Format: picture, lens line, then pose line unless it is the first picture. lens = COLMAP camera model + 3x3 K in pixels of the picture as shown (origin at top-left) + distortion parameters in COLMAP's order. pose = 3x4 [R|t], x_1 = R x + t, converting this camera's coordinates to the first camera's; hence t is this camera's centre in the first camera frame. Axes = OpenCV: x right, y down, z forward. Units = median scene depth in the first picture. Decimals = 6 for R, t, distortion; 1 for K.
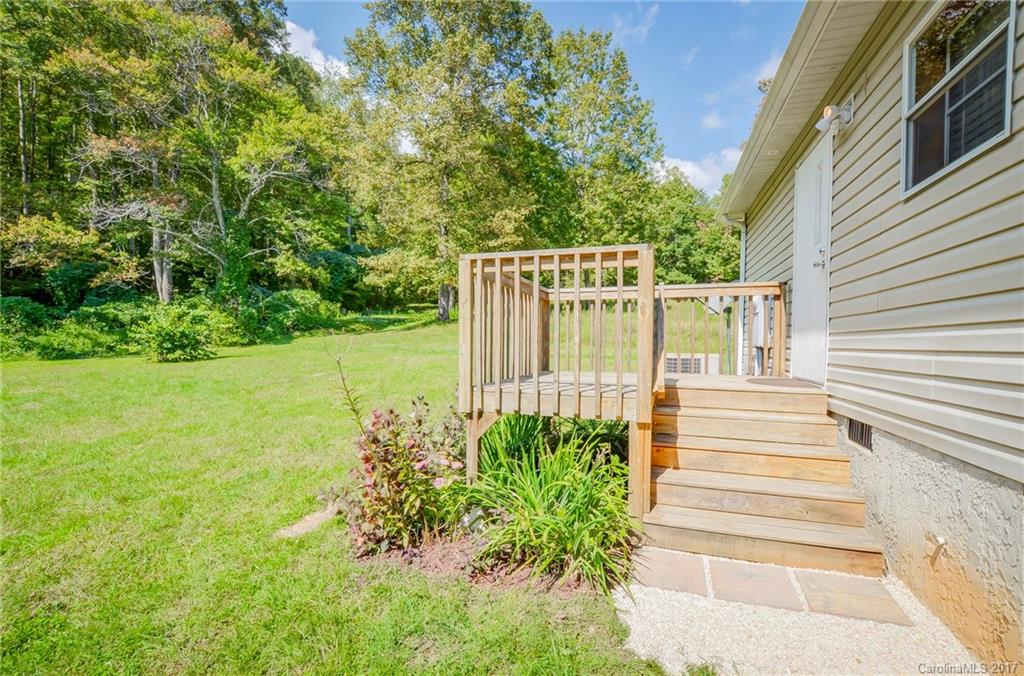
lens RADIAL K [[457.5, 0, 503.7], [0, 457.5, 343.6], [0, 0, 1]] dist [-0.016752, 0.005192]
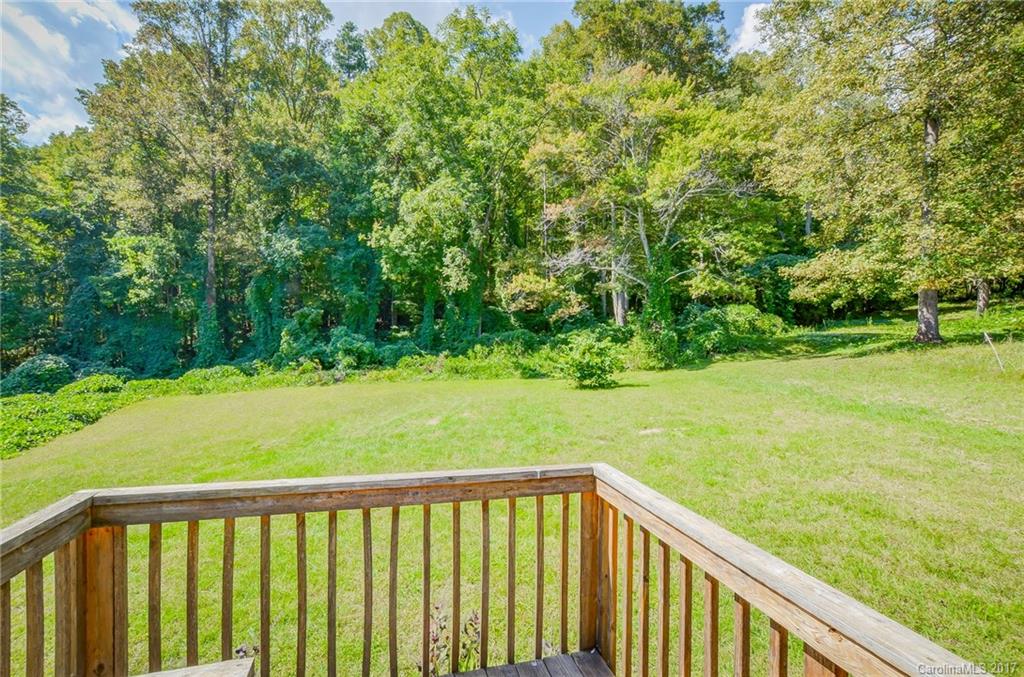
lens RADIAL K [[457.5, 0, 503.9], [0, 457.5, 338.6], [0, 0, 1]] dist [-0.016752, 0.005192]
pose [[0.560579, -0.012415, -0.828008, 0.073195], [-0.005190, 0.999815, -0.018505, -0.042586], [0.828085, 0.014671, 0.560411, 0.130582]]
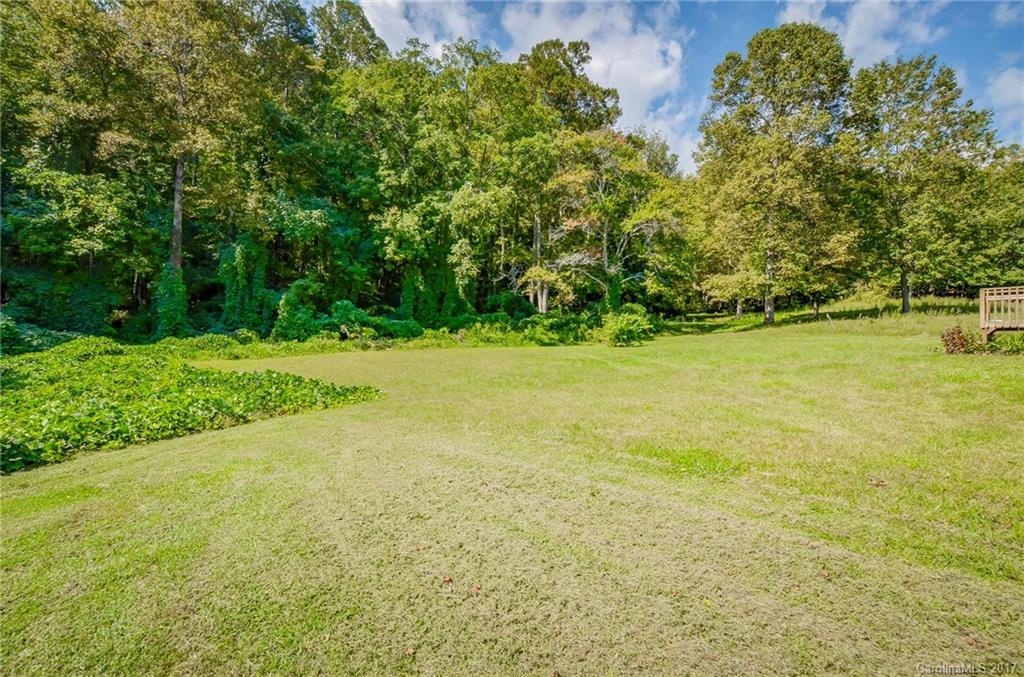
lens RADIAL K [[457.5, 0, 511.3], [0, 457.5, 341.4], [0, 0, 1]] dist [-0.016752, 0.005192]
pose [[0.888732, 0.002879, -0.458417, -0.203412], [-0.017631, 0.999455, -0.027904, 0.049712], [0.458087, 0.032882, 0.888299, -0.481801]]
